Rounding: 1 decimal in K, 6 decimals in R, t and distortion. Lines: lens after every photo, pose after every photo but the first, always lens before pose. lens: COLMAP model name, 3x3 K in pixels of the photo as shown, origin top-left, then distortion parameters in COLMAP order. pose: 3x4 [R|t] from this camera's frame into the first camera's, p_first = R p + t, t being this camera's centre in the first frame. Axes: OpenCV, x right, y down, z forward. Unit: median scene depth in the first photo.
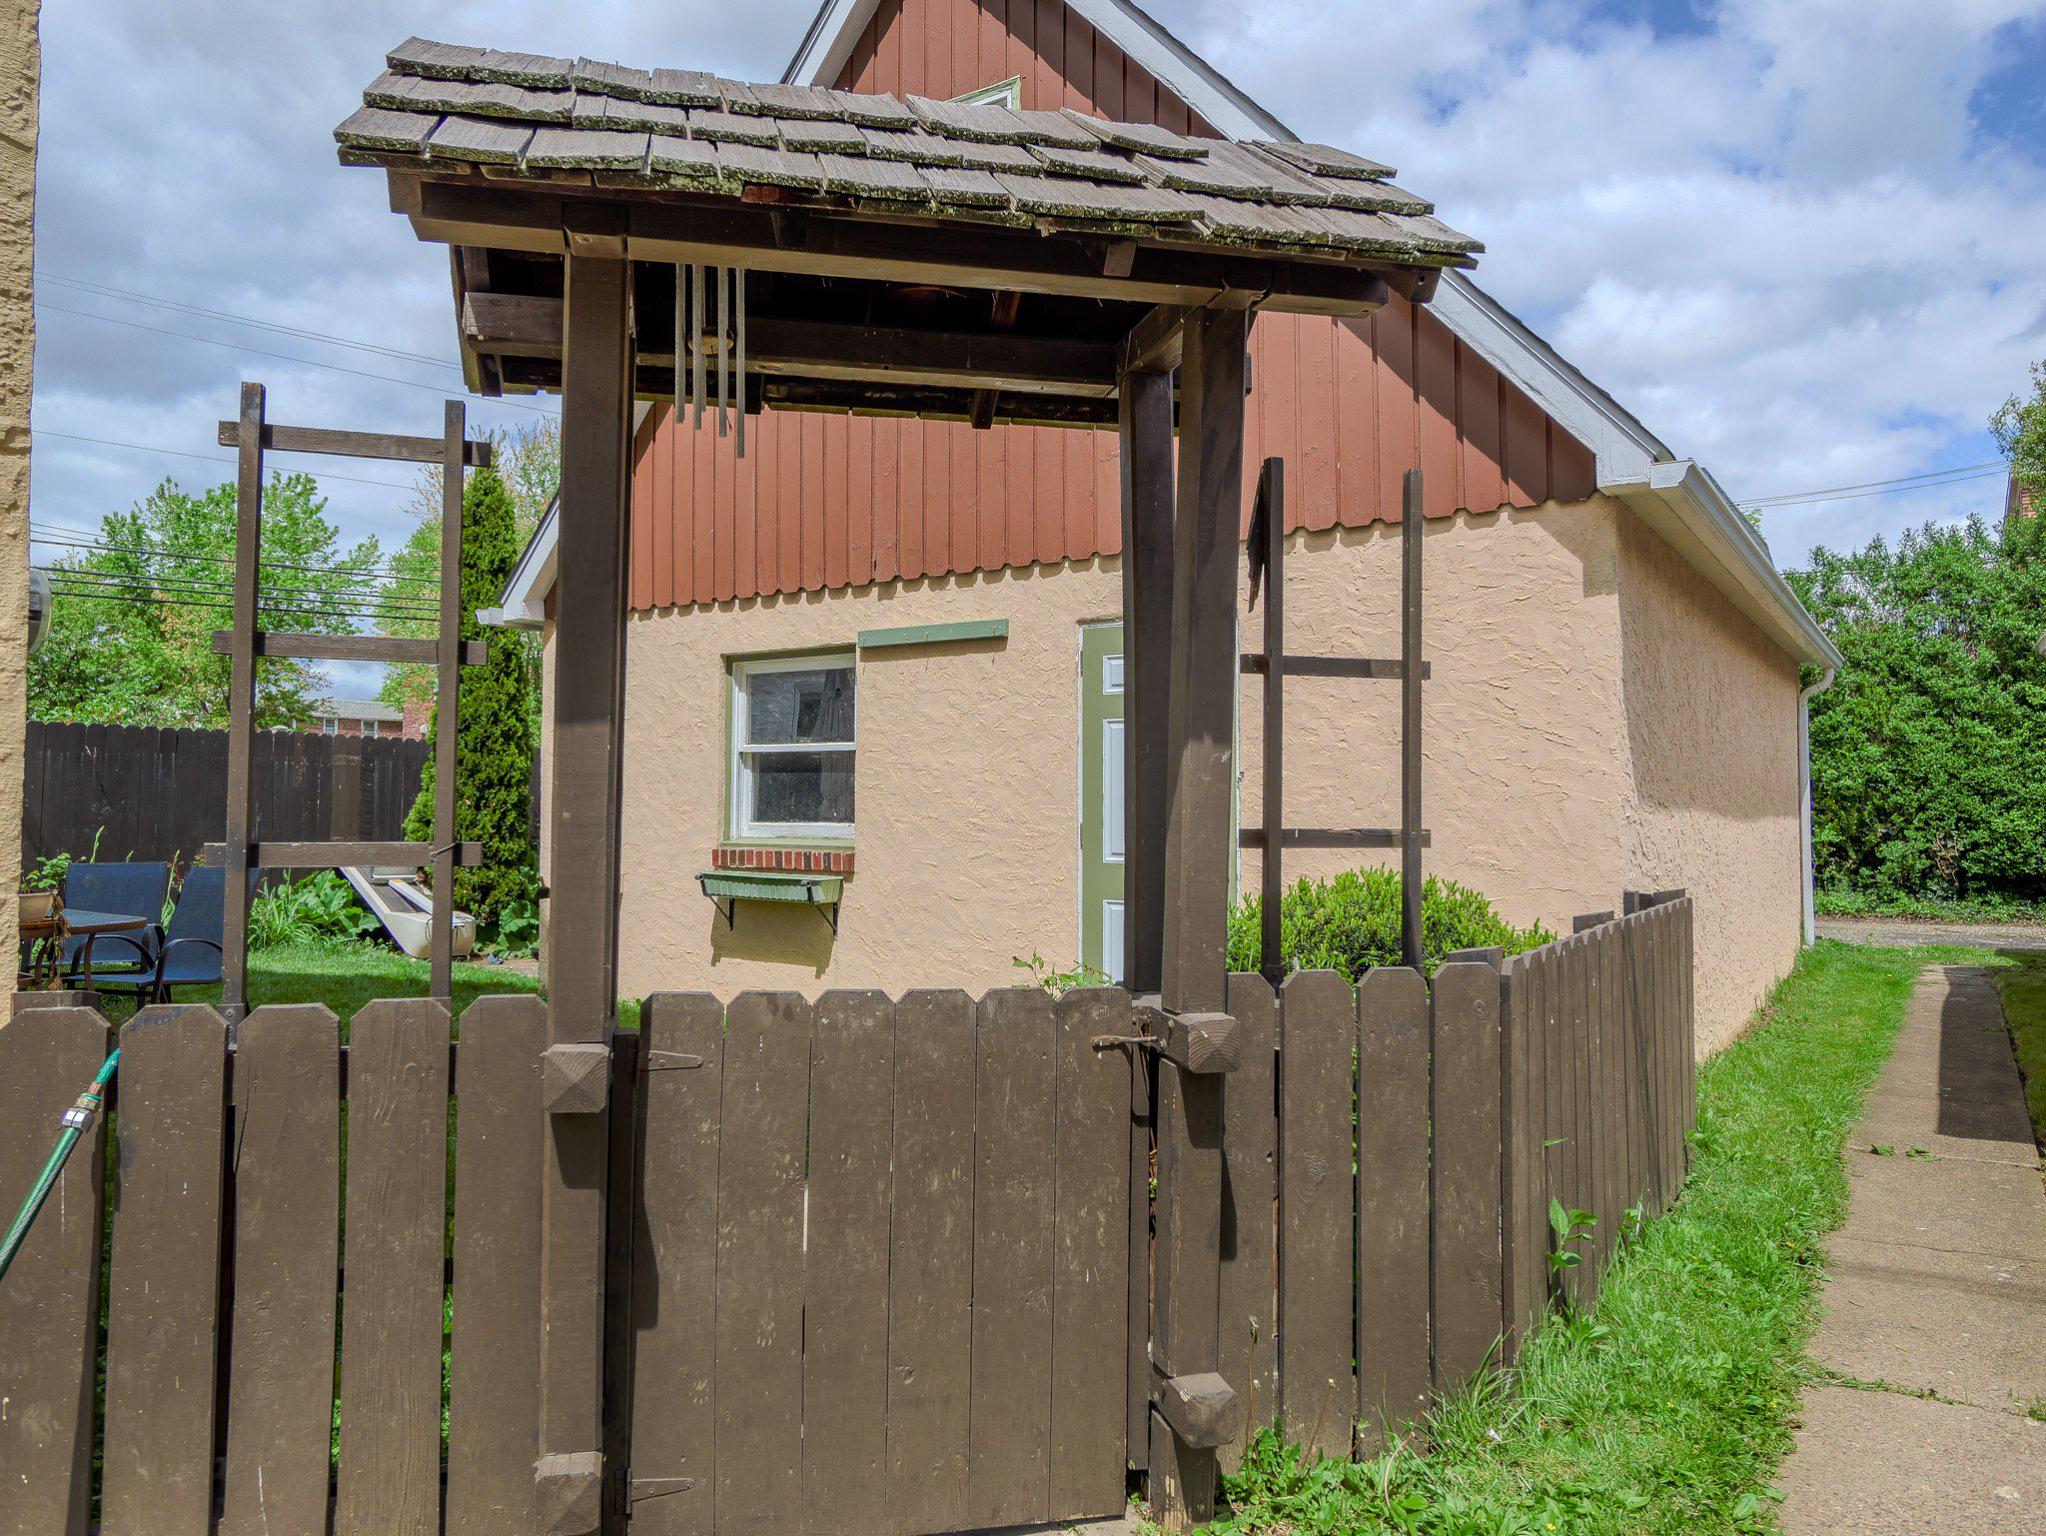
lens RADIAL K [[1380.8, 0, 1021.2], [0, 1380.8, 753.8], [0, 0, 1]] dist [0.003344, 0.001431]
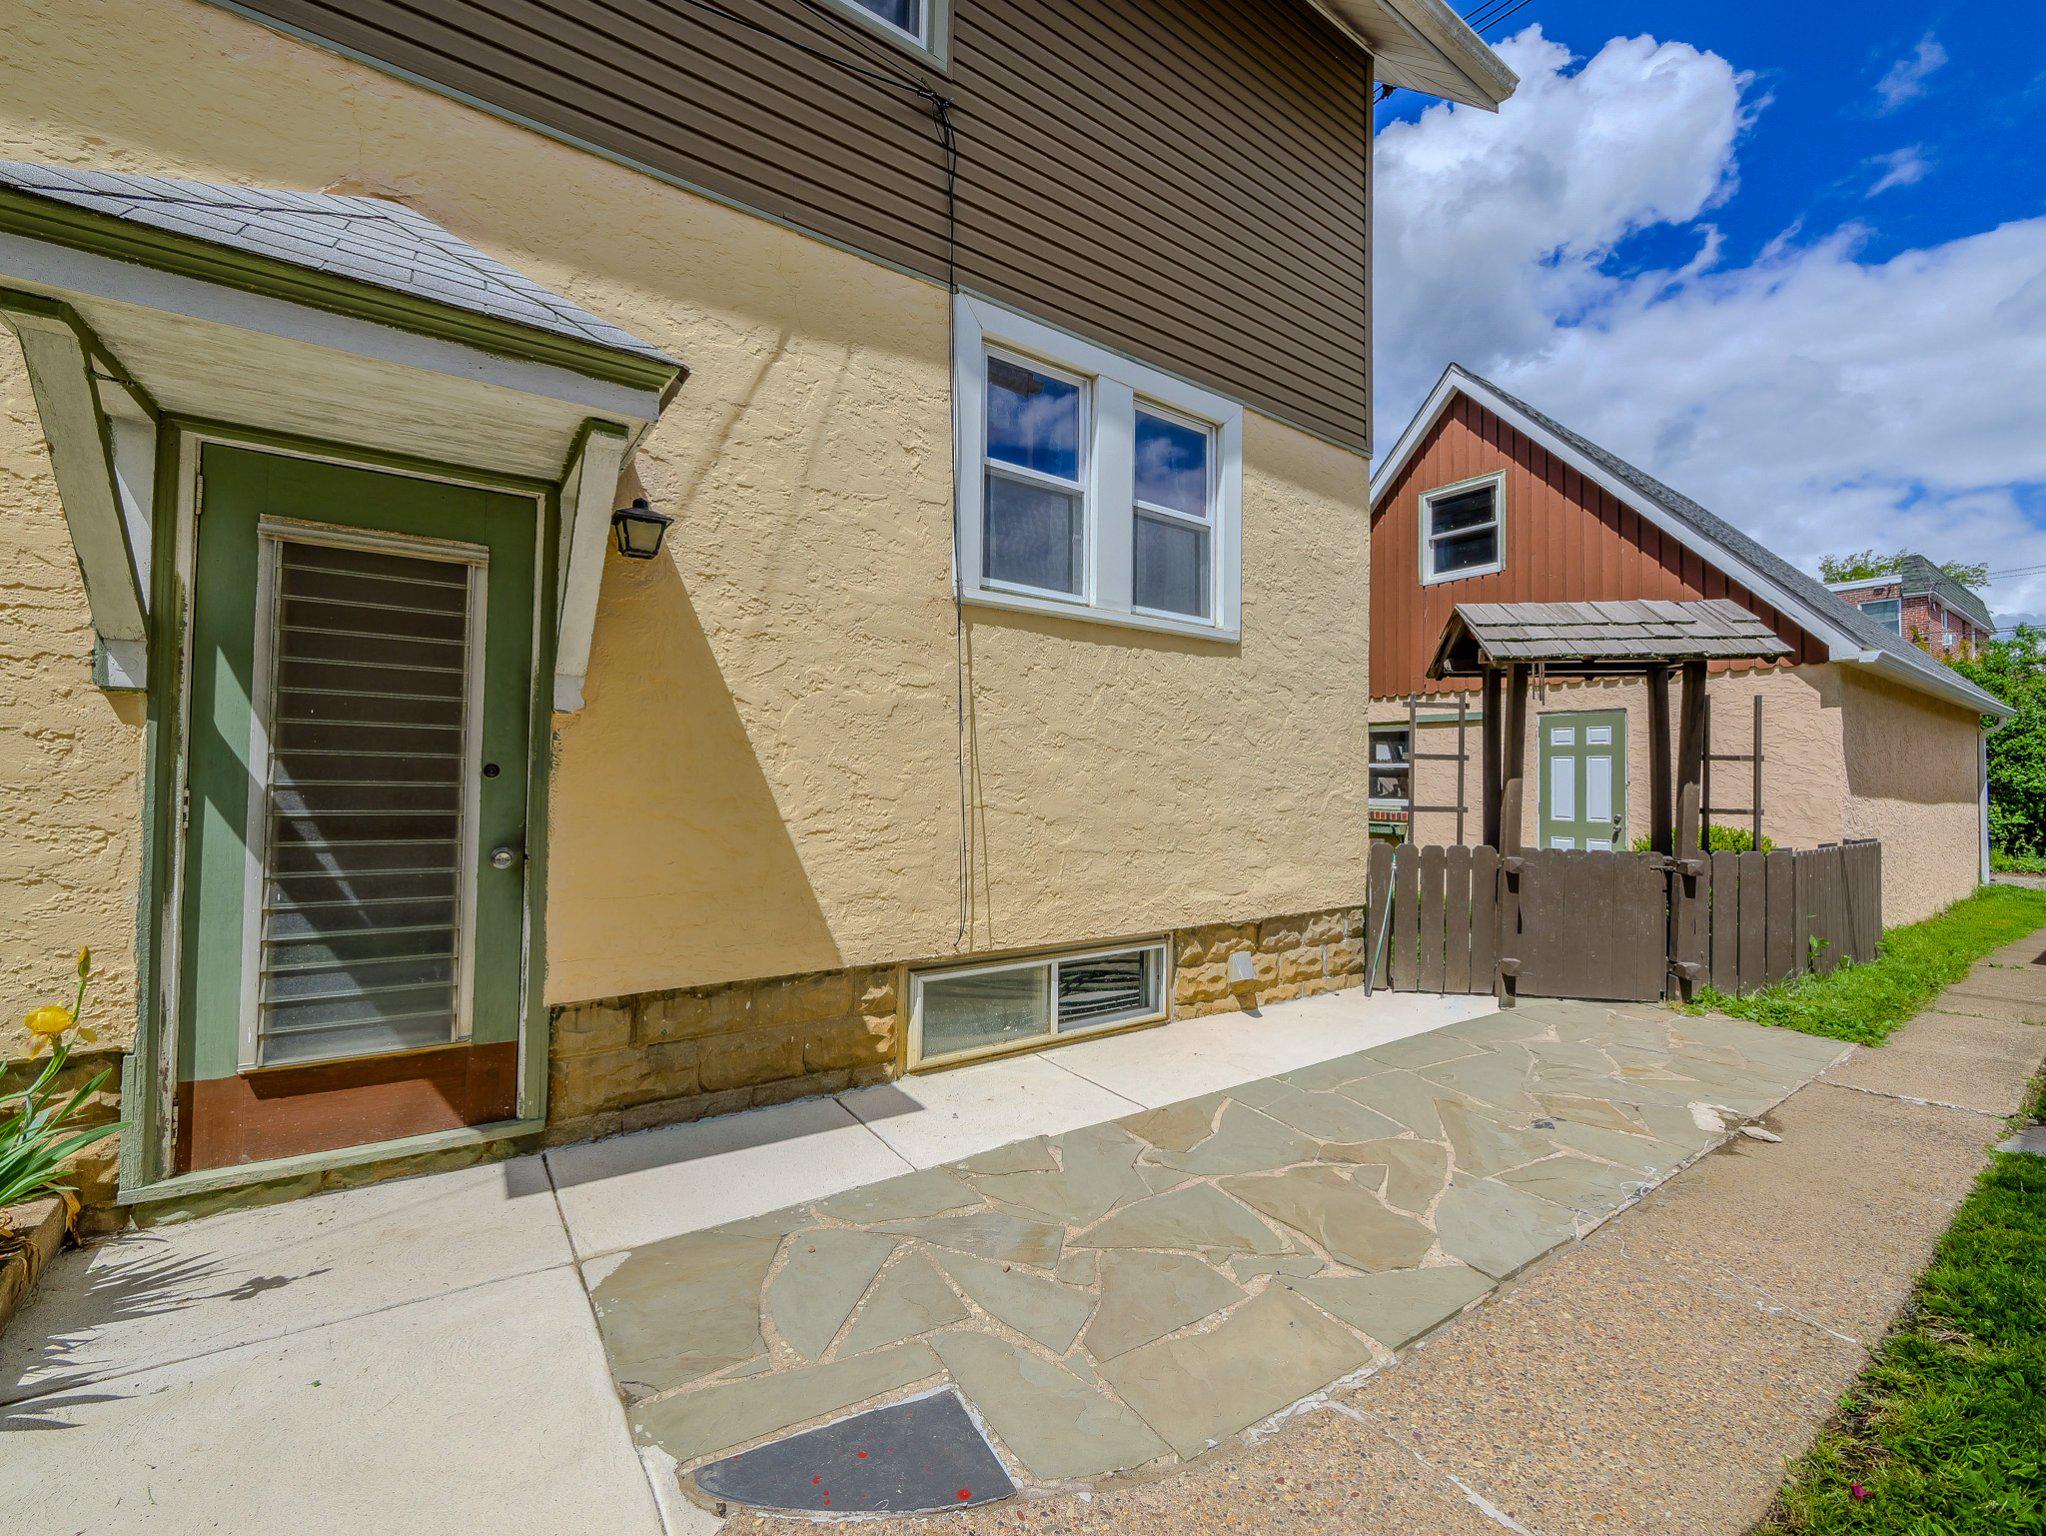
lens RADIAL K [[861.0, 0, 1020.6], [0, 861.0, 759.4], [0, 0, 1]] dist [0.000543, 0.000259]
pose [[0.938402, 0.004835, -0.345511, -0.235165], [-0.001619, 0.999953, 0.009597, -0.028618], [0.345541, -0.008446, 0.938366, -0.543748]]
